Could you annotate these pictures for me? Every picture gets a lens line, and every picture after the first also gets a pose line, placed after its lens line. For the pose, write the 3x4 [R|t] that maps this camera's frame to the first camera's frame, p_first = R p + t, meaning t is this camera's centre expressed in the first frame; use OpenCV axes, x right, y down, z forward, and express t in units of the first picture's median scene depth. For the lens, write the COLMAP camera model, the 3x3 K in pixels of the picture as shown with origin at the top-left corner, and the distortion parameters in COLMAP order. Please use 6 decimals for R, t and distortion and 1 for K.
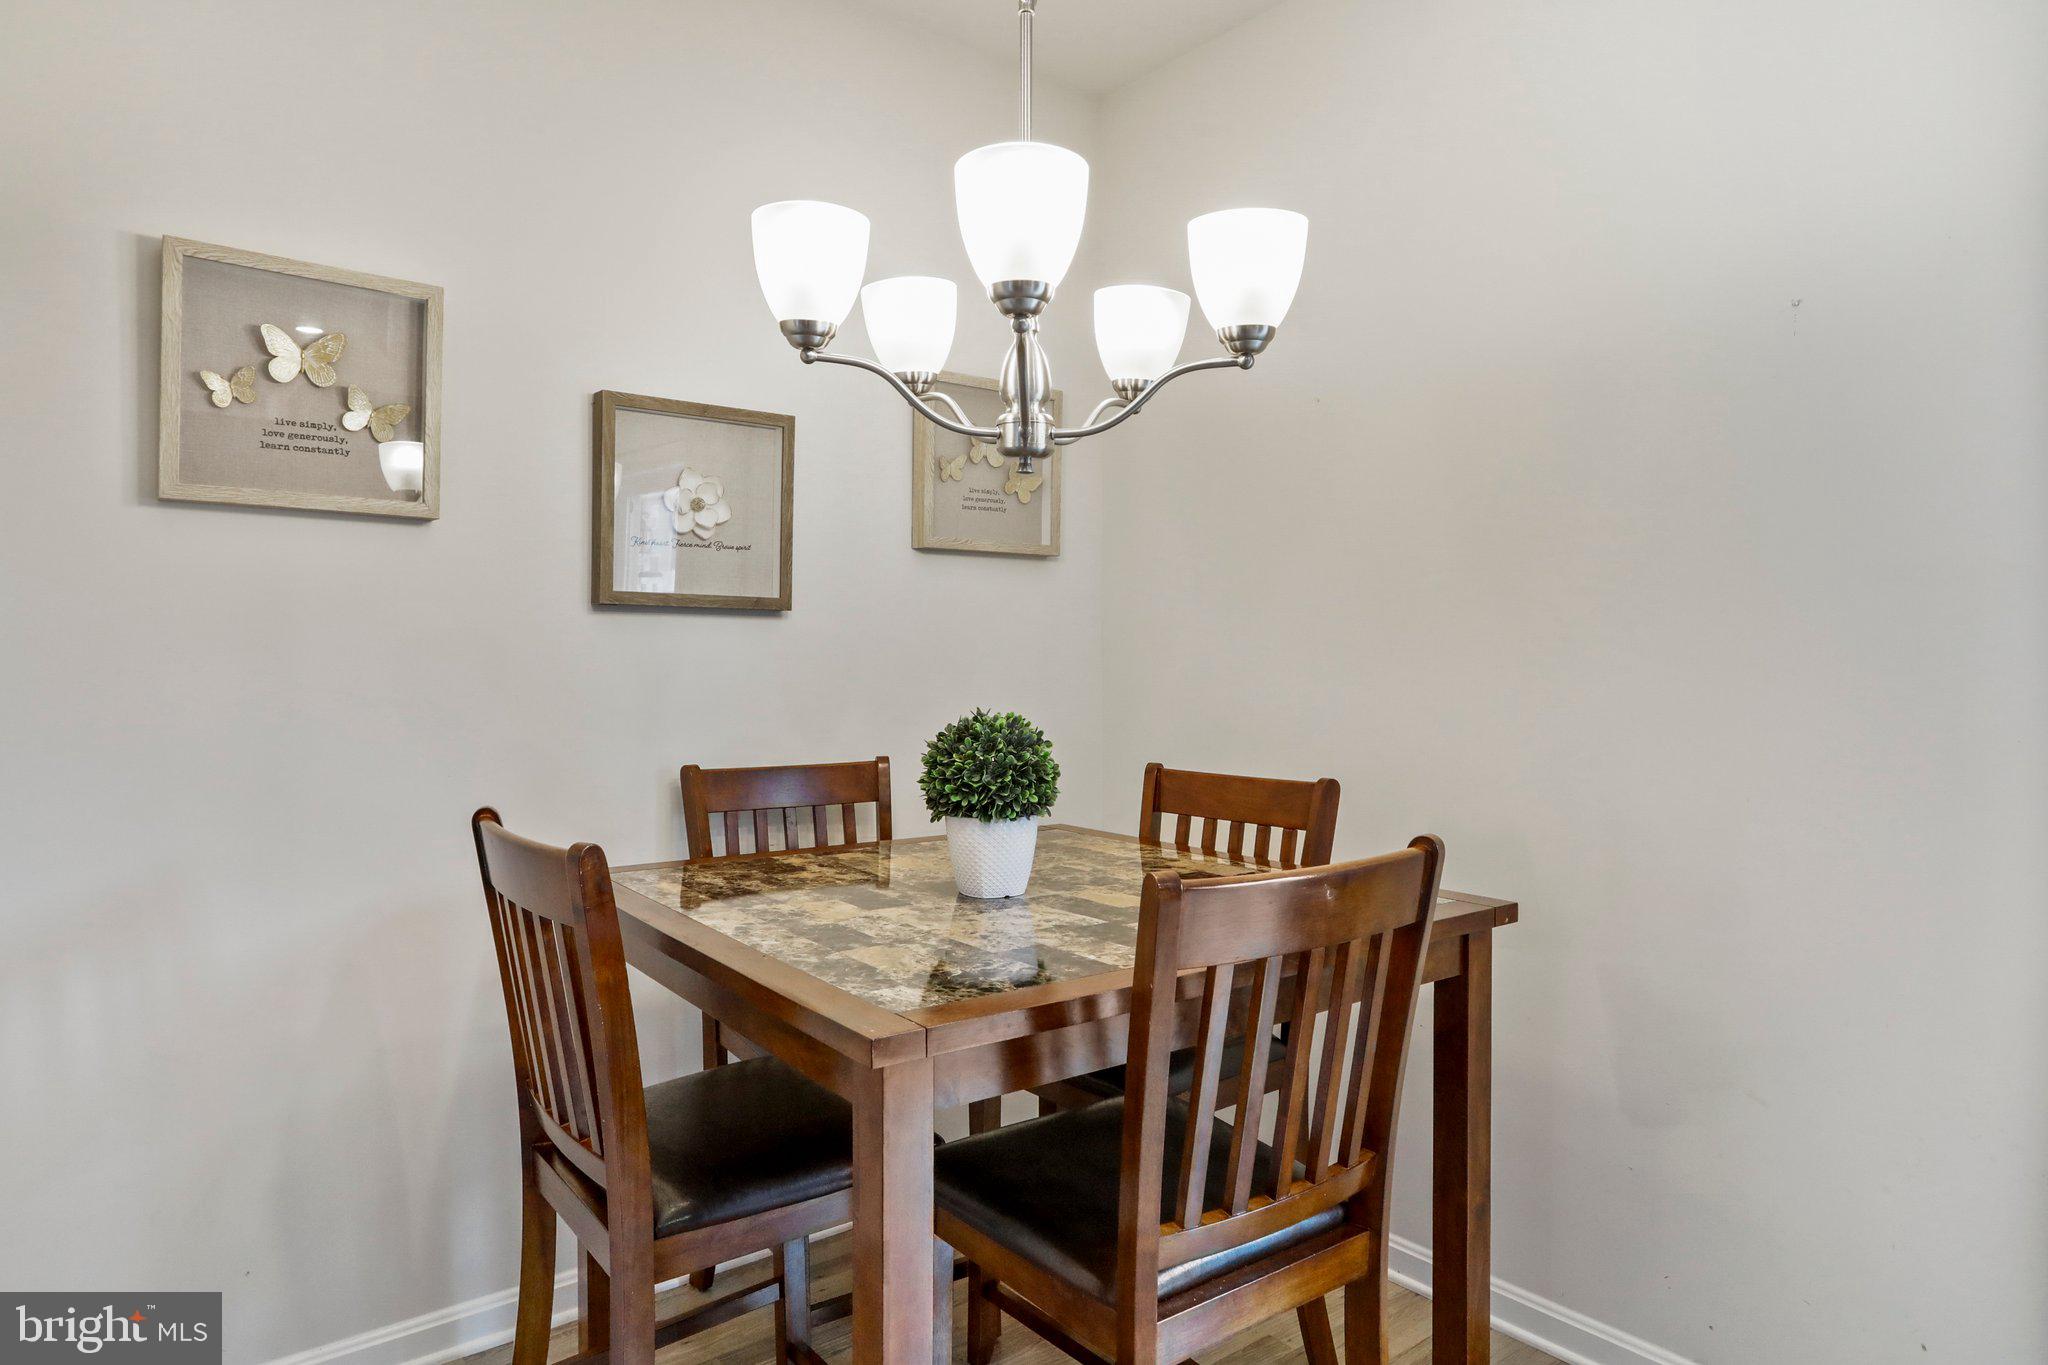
lens RADIAL K [[1255.2, 0, 1024.0], [0, 1255.2, 682.5], [0, 0, 1]] dist [0.000063, 0.000109]
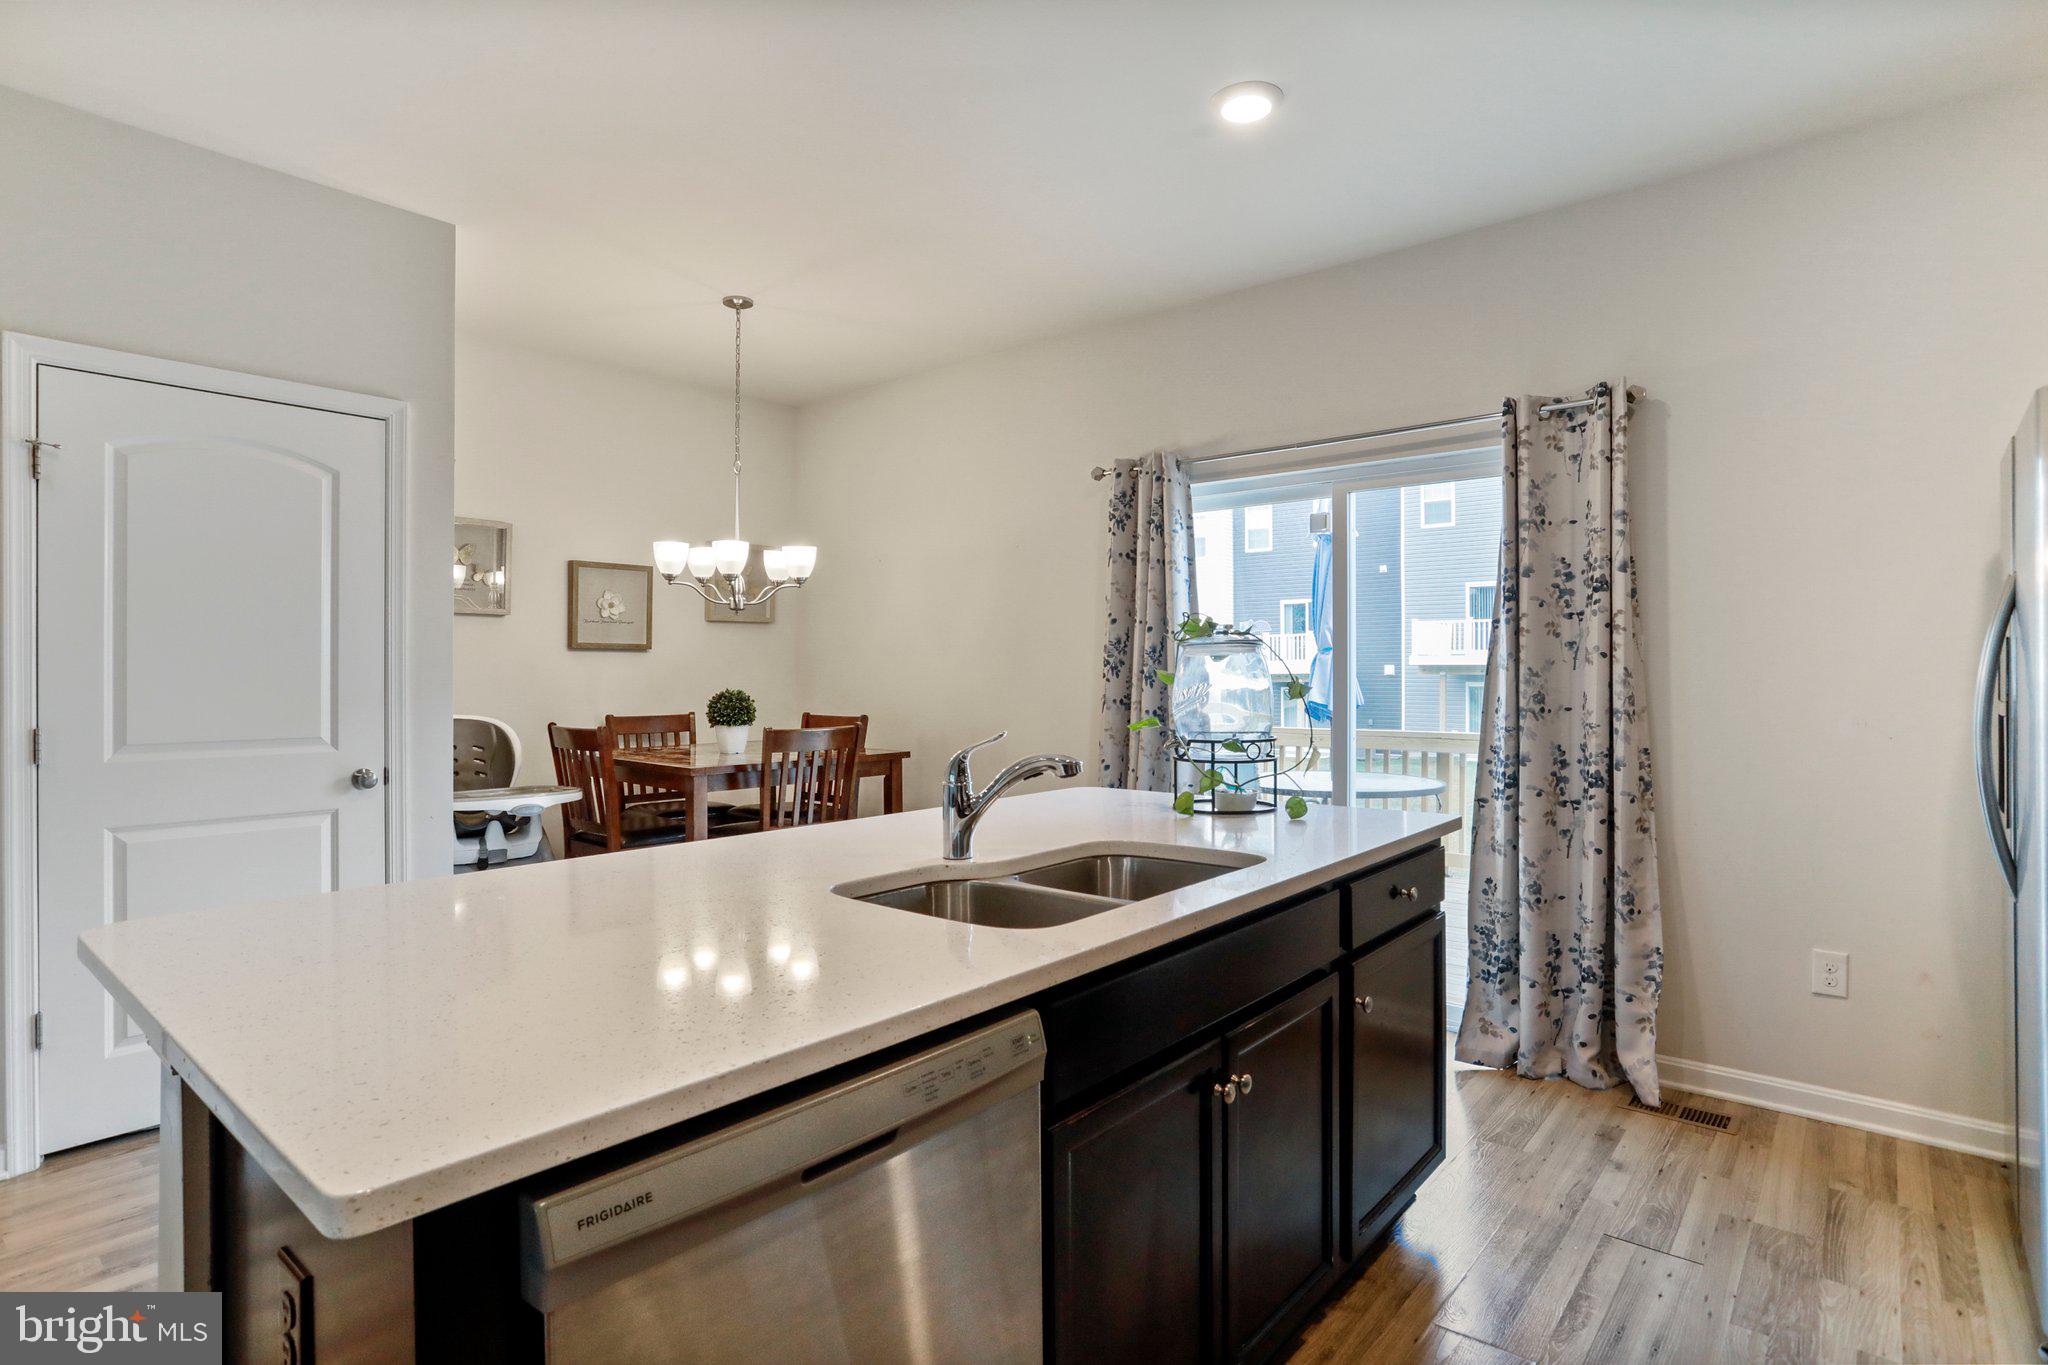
lens RADIAL K [[1056.9, 0, 1024.0], [0, 1056.9, 682.5], [0, 0, 1]] dist [-0.026161, 0.001522]
pose [[0.980976, -0.003113, 0.194105, 0.145772], [0.003334, 0.999994, -0.000813, 0.010691], [-0.194101, 0.001444, 0.980980, -1.350554]]
